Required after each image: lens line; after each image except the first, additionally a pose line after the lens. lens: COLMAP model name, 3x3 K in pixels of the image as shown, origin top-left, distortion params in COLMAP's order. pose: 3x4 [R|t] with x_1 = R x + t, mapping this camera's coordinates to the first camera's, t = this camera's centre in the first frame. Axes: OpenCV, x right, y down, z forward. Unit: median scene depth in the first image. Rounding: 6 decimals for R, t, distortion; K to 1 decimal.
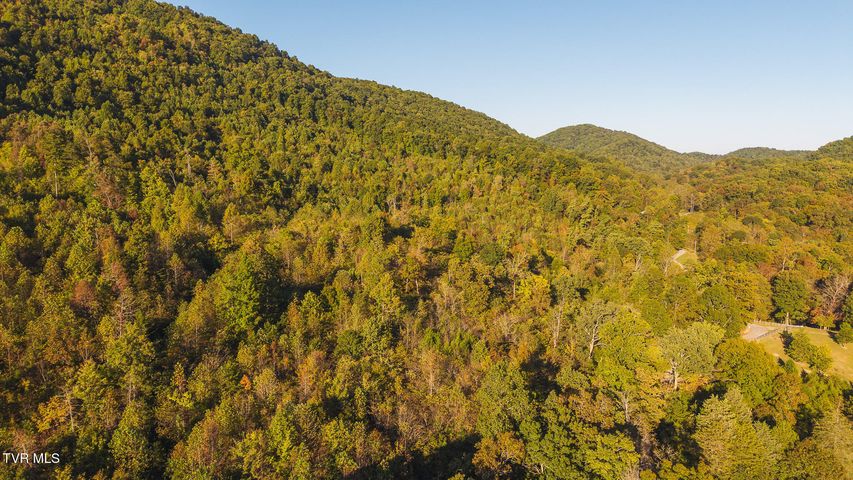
lens RADIAL K [[565.4, 0, 424.6], [0, 565.4, 240.6], [0, 0, 1]] dist [0.035738, -0.041628]
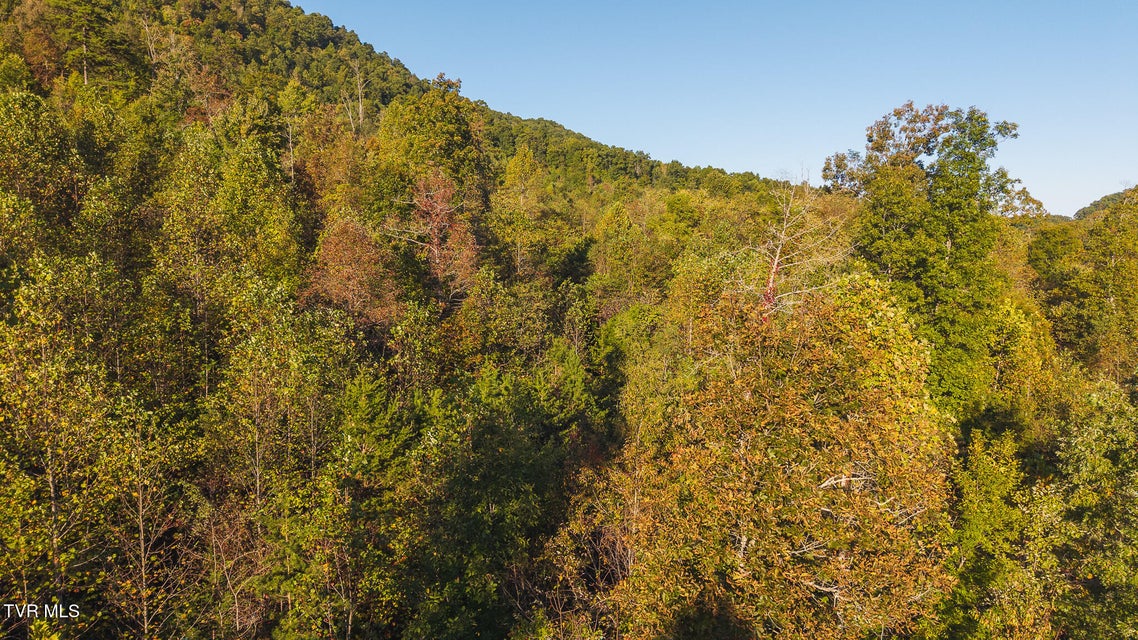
lens RADIAL K [[754.4, 0, 569.4], [0, 754.4, 319.2], [0, 0, 1]] dist [0.035738, -0.041628]
pose [[0.996925, -0.005192, 0.078191, -0.123534], [0.007704, 0.999463, -0.031860, 0.028729], [-0.077984, 0.032365, 0.996429, 0.155293]]
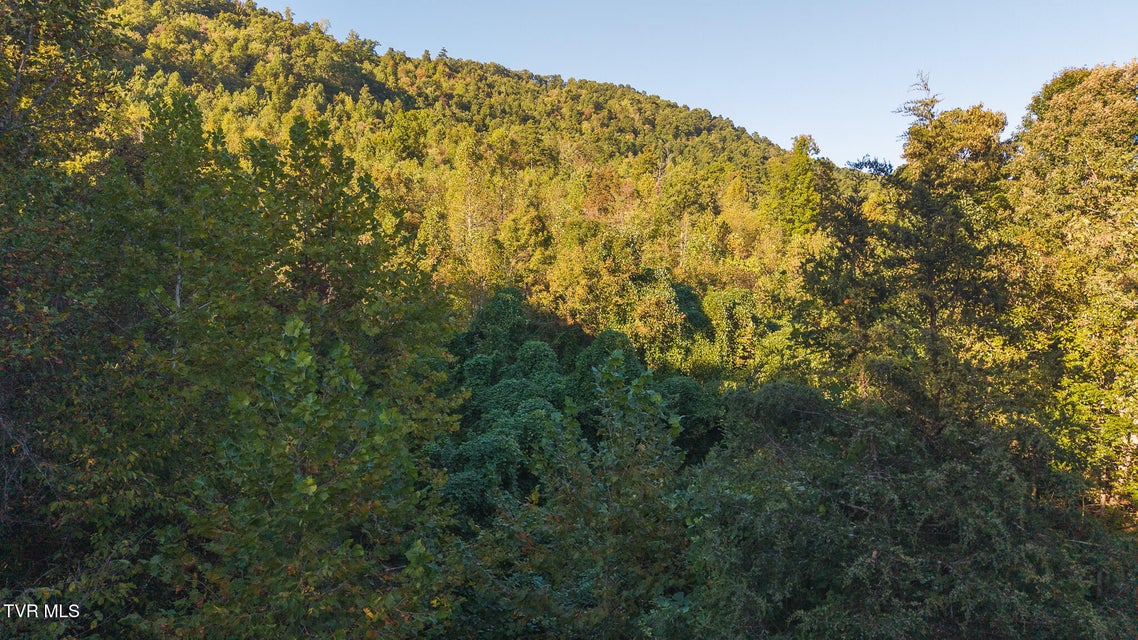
lens RADIAL K [[754.4, 0, 565.4], [0, 754.4, 320.2], [0, 0, 1]] dist [0.035738, -0.041628]
pose [[0.906109, -0.001936, -0.423041, -0.042227], [-0.052071, 0.991875, -0.116070, 0.087982], [0.419828, 0.127200, 0.898646, 0.007834]]
